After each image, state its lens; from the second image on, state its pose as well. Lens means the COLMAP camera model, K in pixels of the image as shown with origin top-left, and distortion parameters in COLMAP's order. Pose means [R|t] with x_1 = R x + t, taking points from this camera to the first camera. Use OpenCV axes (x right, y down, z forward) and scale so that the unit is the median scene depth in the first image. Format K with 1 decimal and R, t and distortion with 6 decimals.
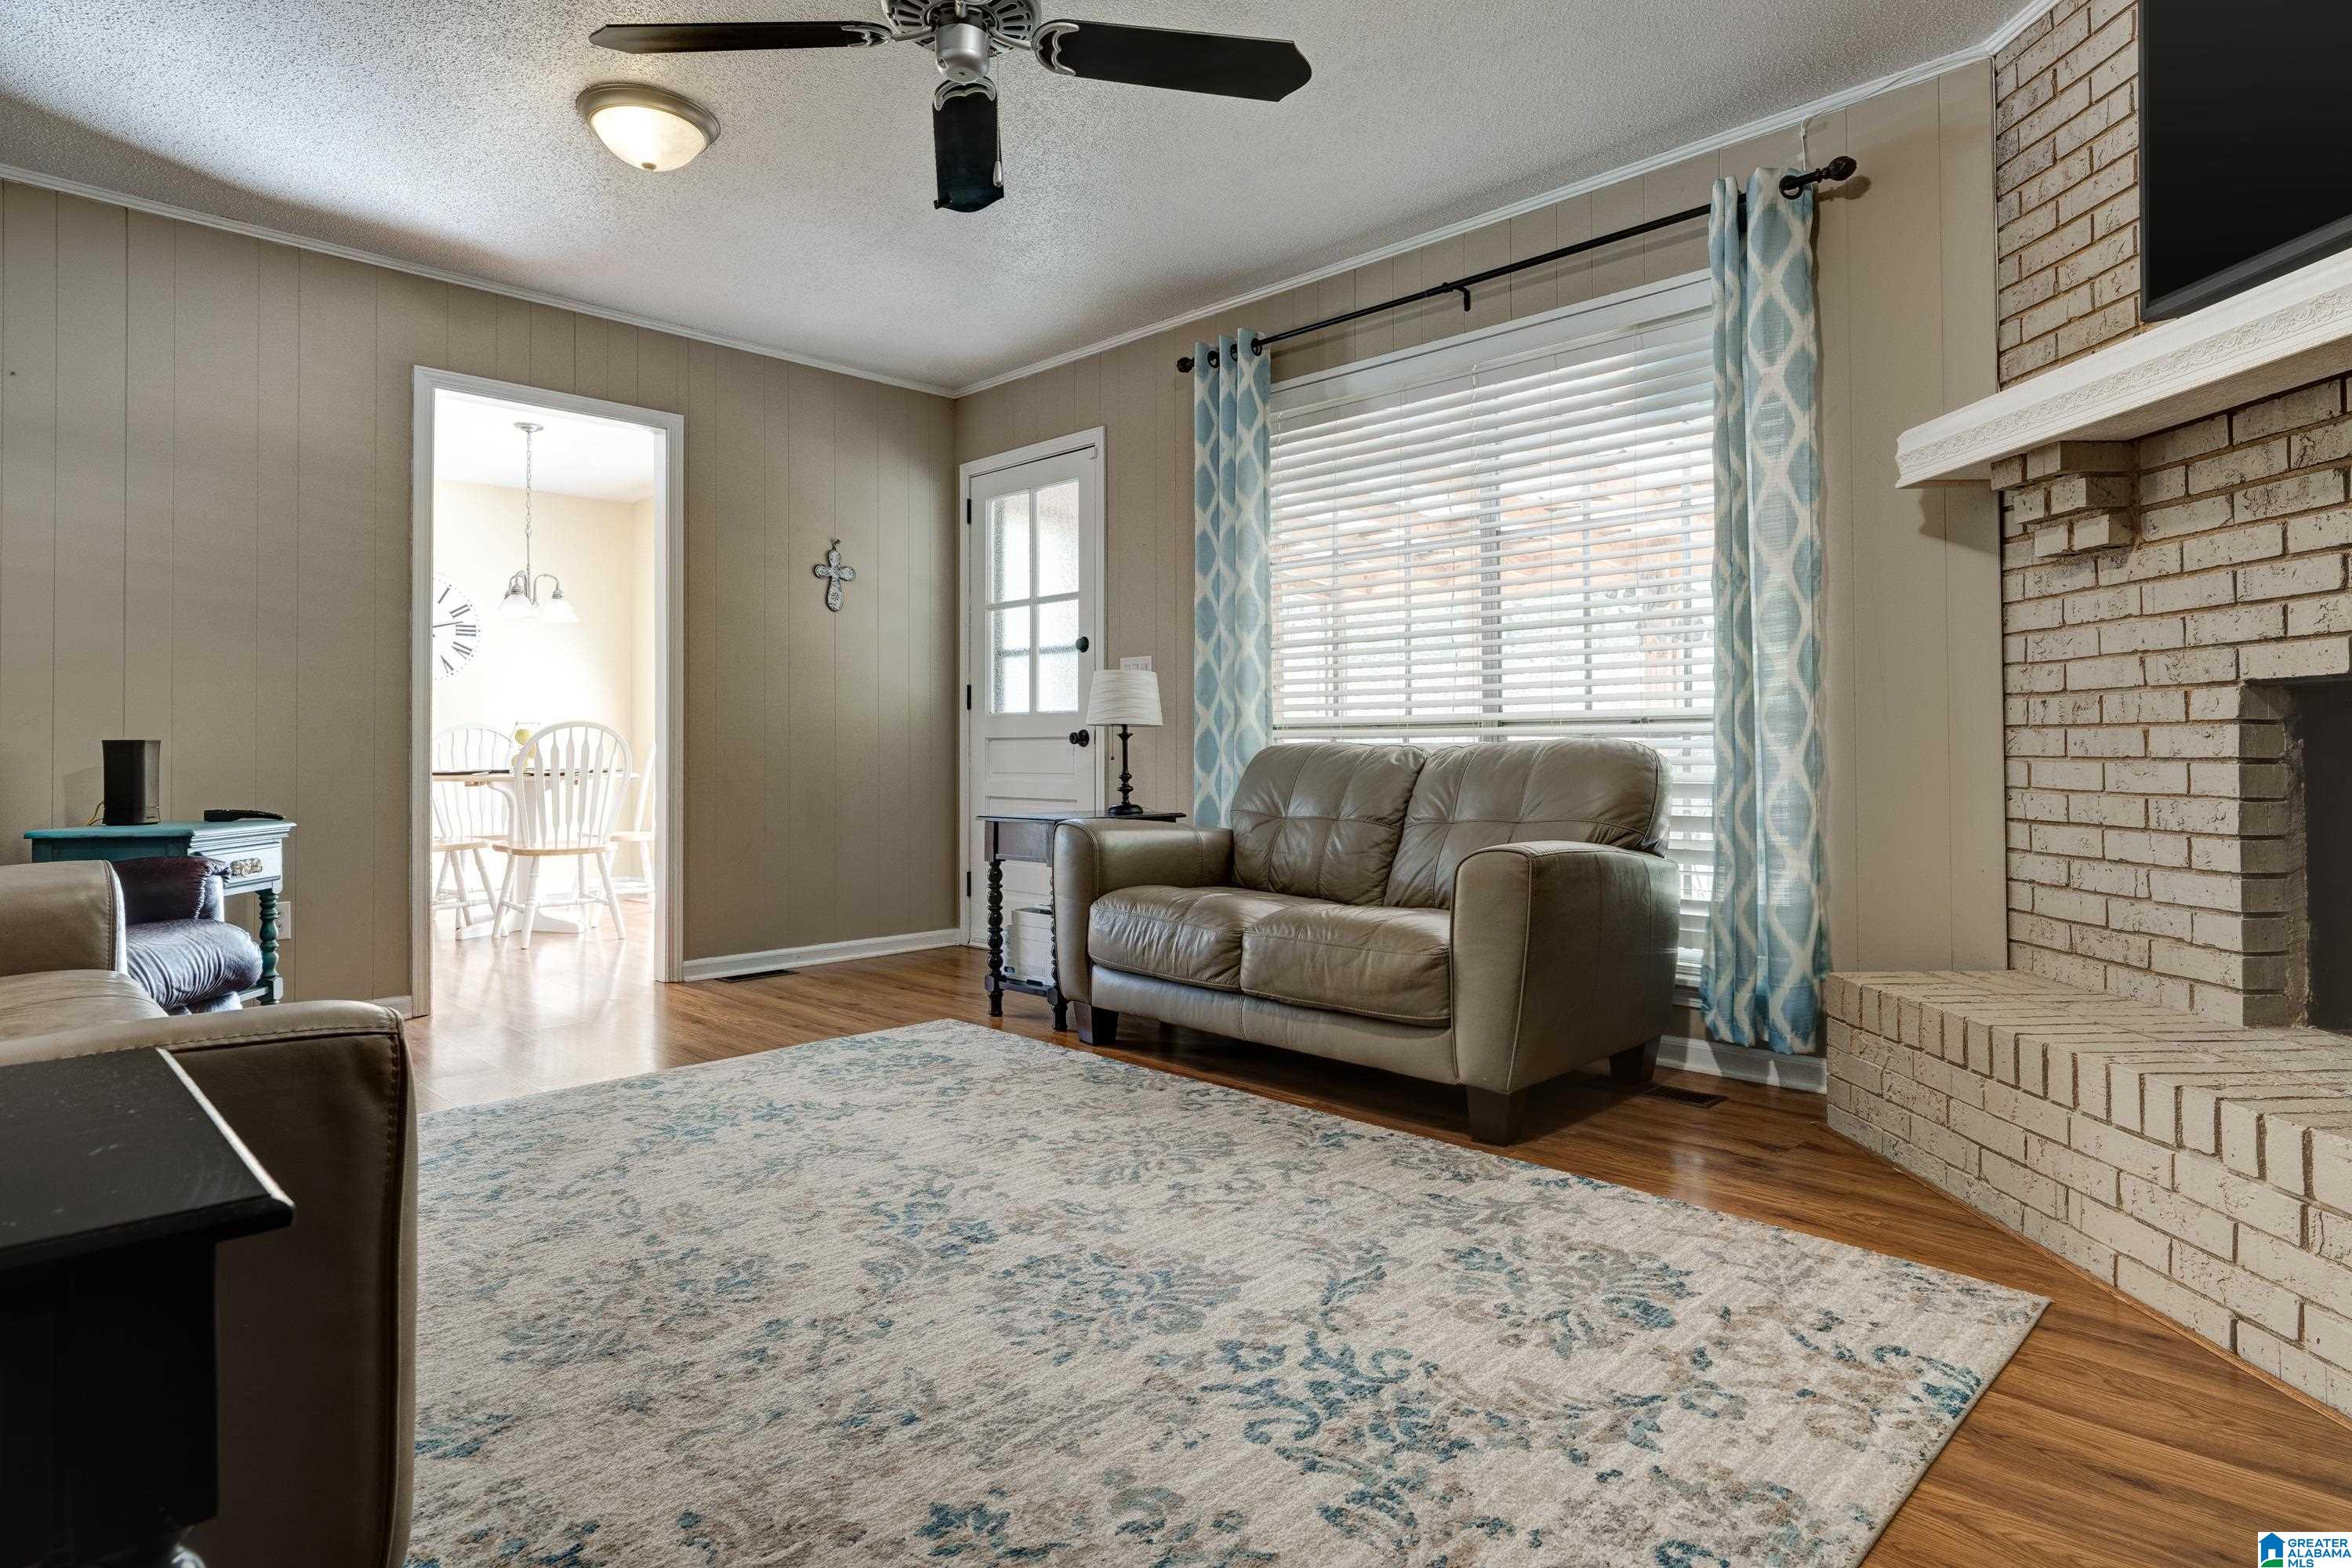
lens RADIAL K [[1303.3, 0, 1225.4], [0, 1303.3, 751.7], [0, 0, 1]] dist [-0.009686, -0.000102]
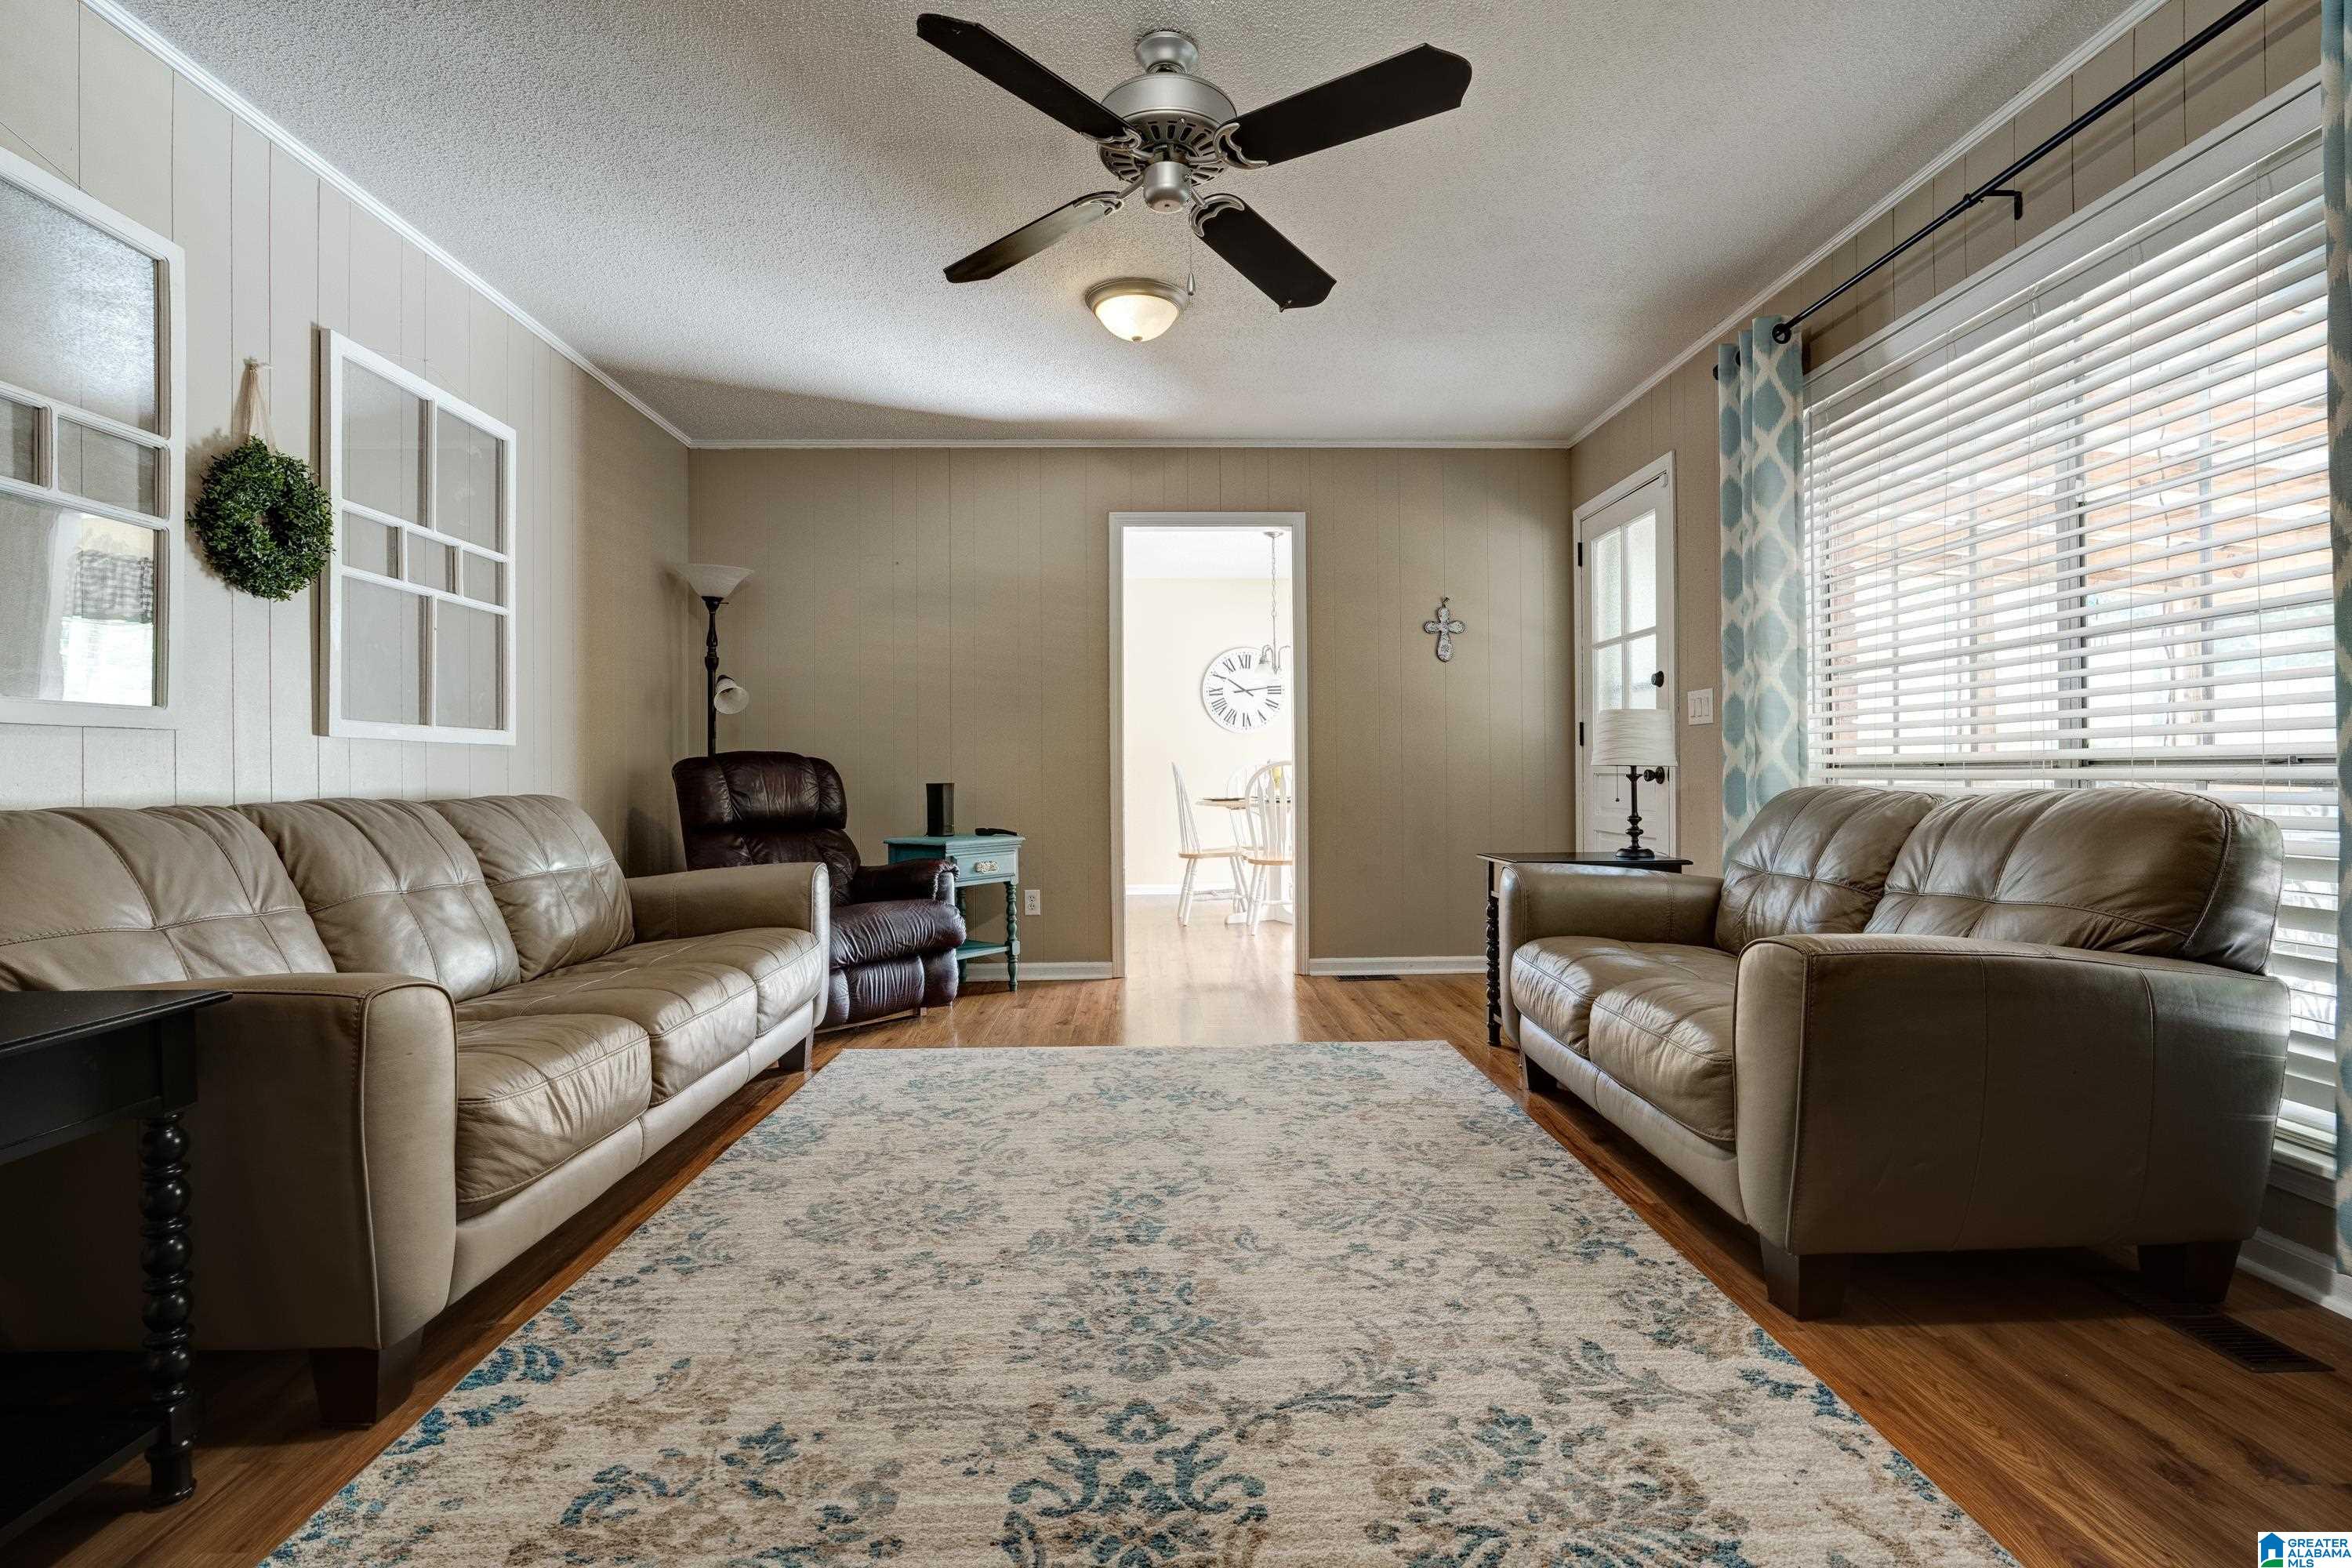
lens RADIAL K [[1140.5, 0, 1174.6], [0, 1140.5, 783.8], [0, 0, 1]] dist [-0.019113, 0.005514]
pose [[0.707632, 0.004615, -0.706566, 0.377271], [0.004307, 0.999932, 0.010845, -0.023952], [0.706568, -0.010717, 0.707564, 0.230162]]
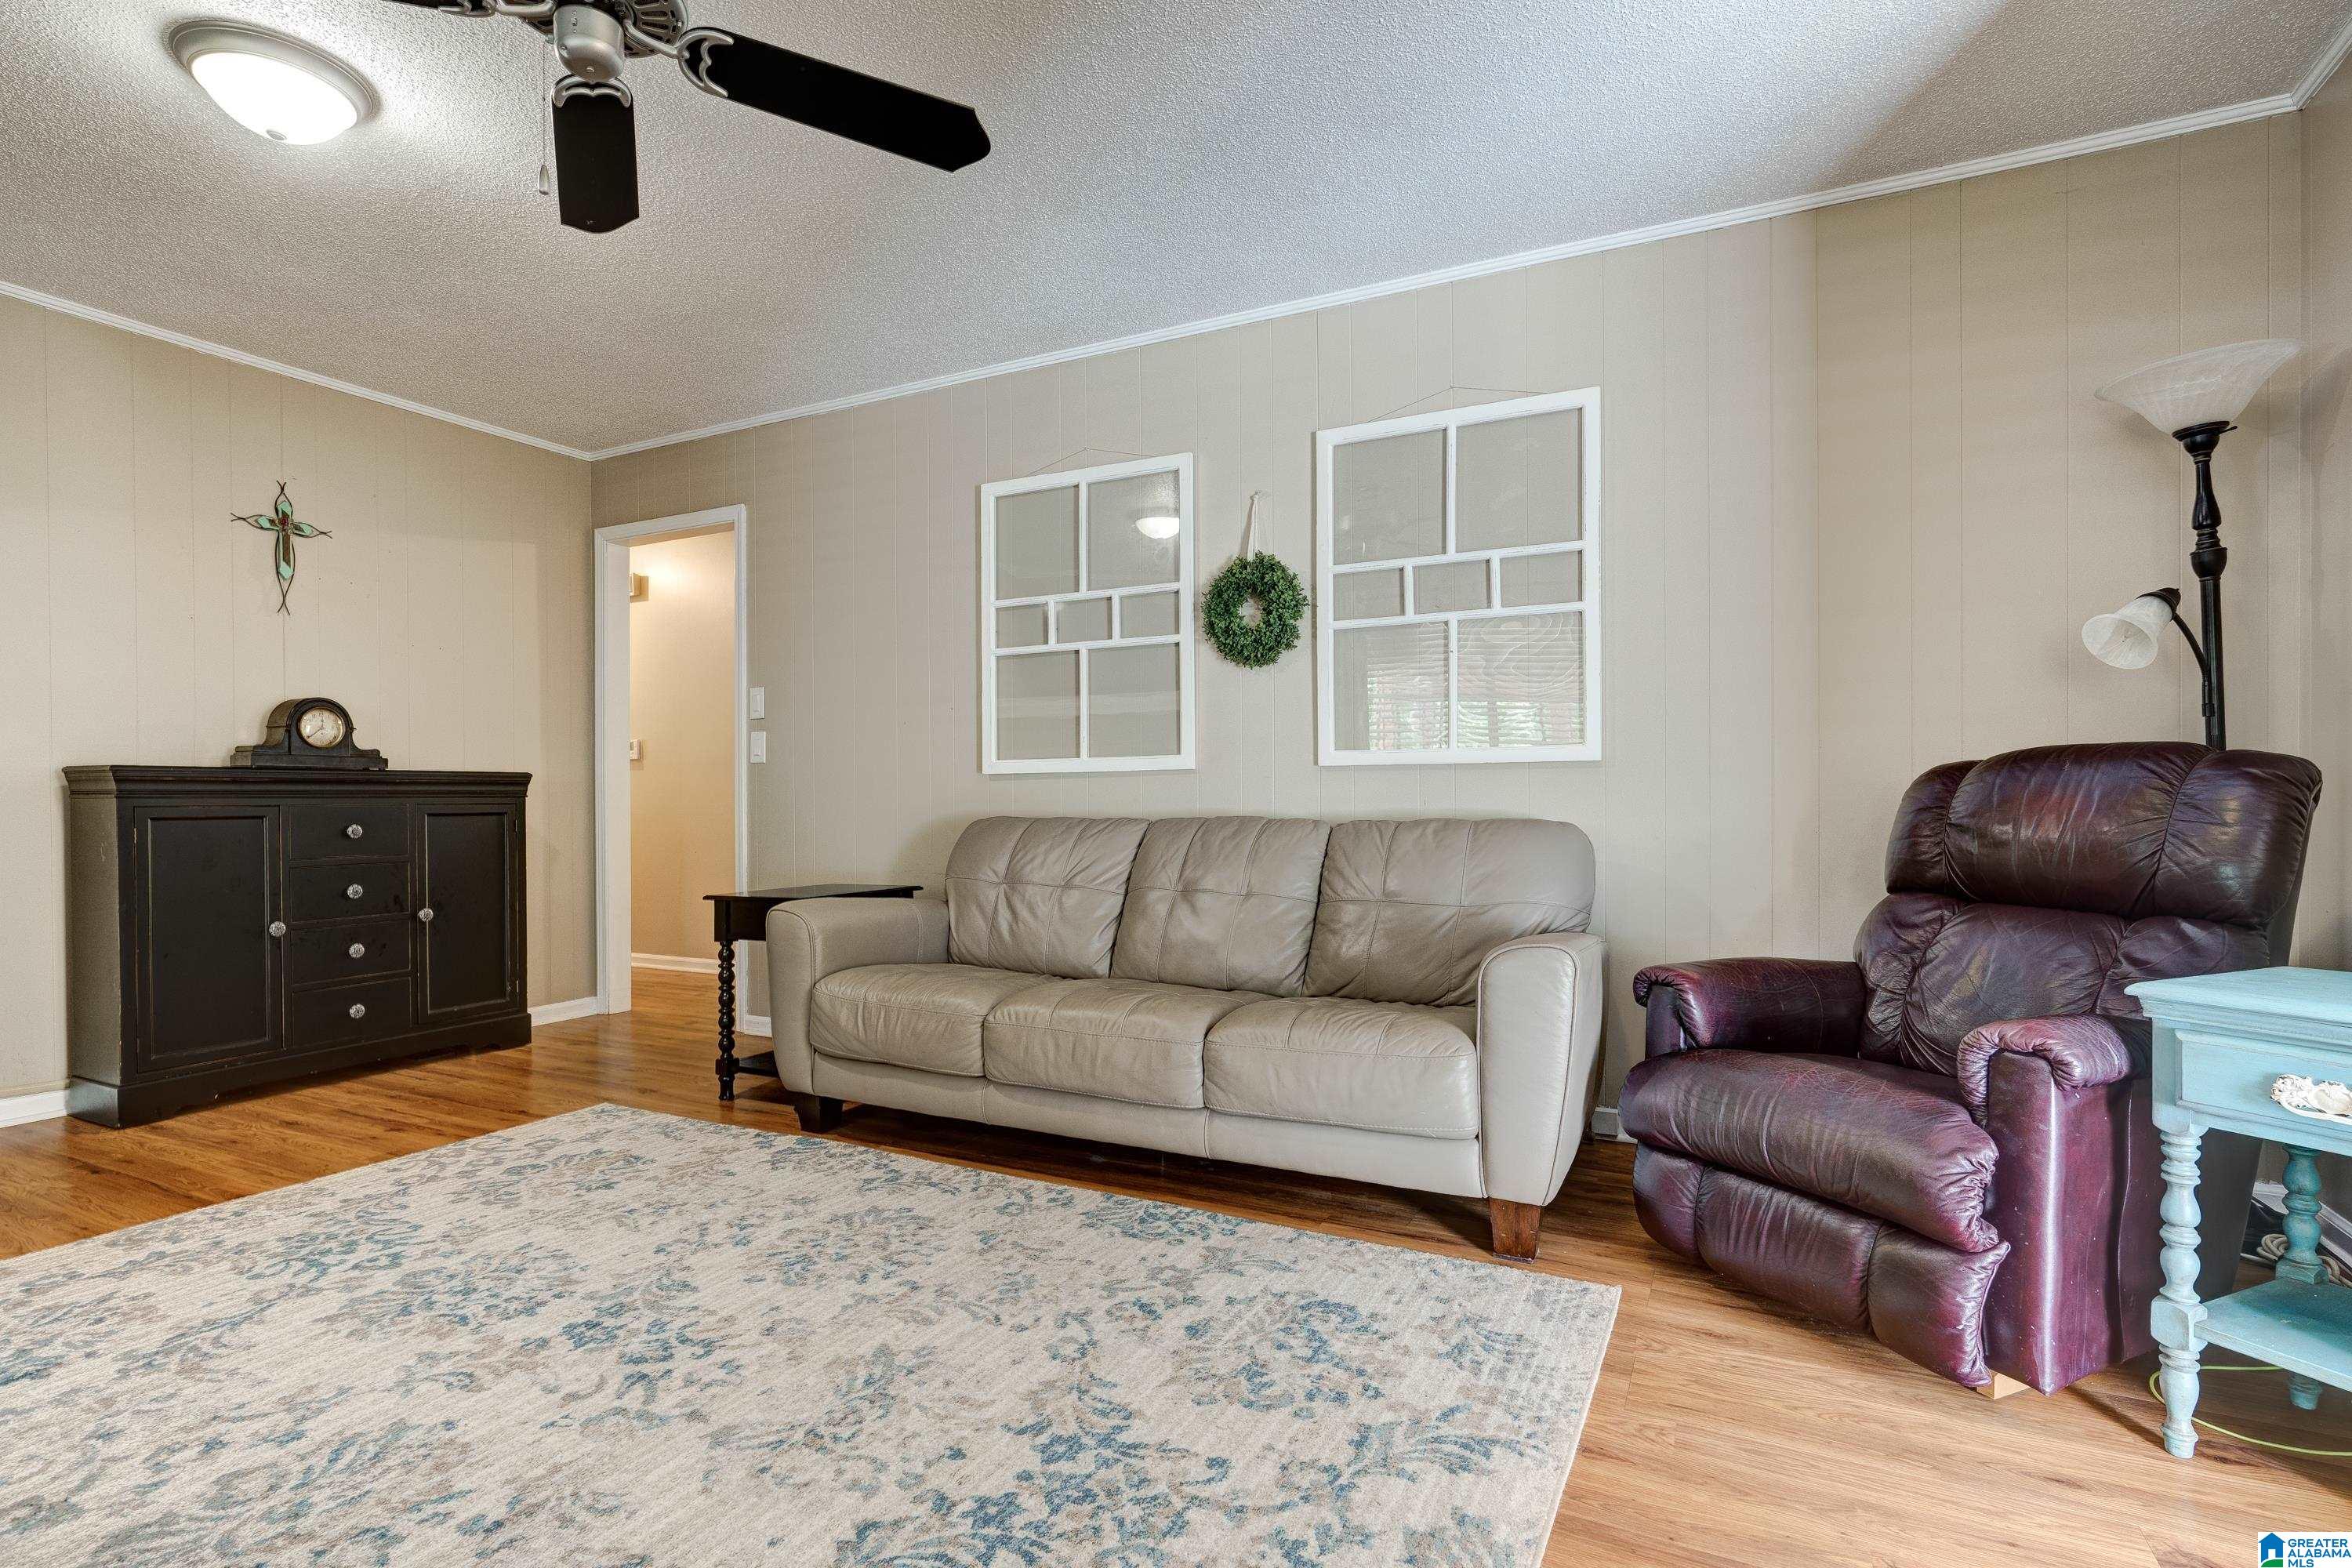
lens RADIAL K [[1140.5, 0, 1175.8], [0, 1140.5, 824.2], [0, 0, 1]] dist [-0.019113, 0.005514]
pose [[-0.961202, 0.011888, -0.275591, -0.278635], [0.007312, 0.999818, 0.017626, -0.020020], [0.275750, 0.014927, -0.961114, 1.392037]]
